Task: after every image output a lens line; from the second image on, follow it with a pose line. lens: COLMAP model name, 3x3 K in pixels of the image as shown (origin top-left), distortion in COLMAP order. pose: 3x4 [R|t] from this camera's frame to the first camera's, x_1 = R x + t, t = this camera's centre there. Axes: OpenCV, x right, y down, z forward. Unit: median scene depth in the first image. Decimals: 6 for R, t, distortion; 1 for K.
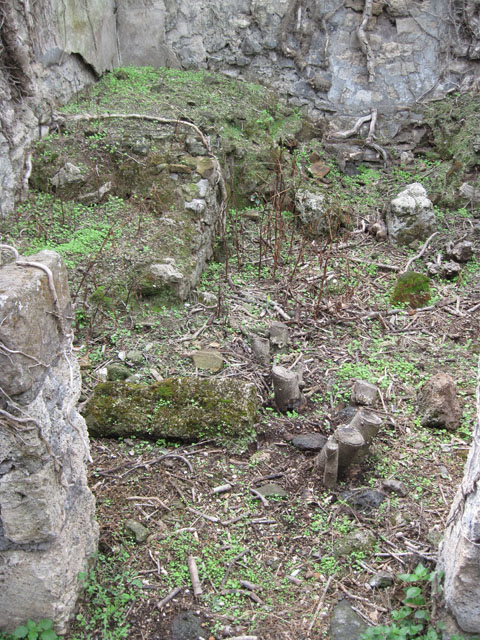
lens RADIAL K [[664.6, 0, 250.7], [0, 664.6, 303.3], [0, 0, 1]] dist [-0.109889, 0.000000]
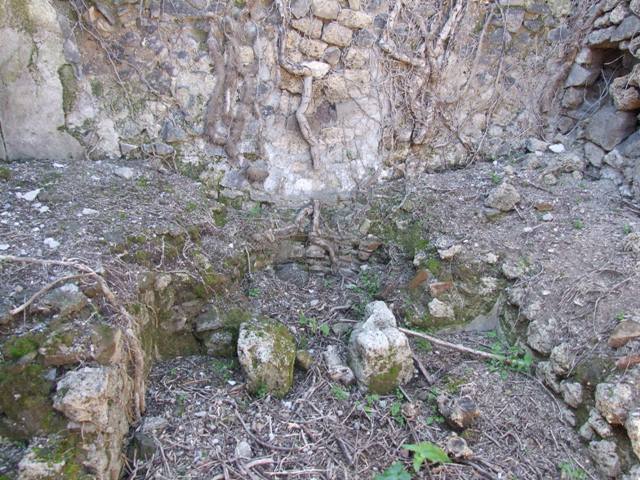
lens RADIAL K [[513.7, 0, 317.7], [0, 513.7, 231.8], [0, 0, 1]] dist [-0.050822, 0.047905]
pose [[0.968843, -0.050248, 0.242525, 0.018509], [0.075819, 0.992365, -0.097279, -0.215929], [-0.235786, 0.112636, 0.965256, 0.376238]]
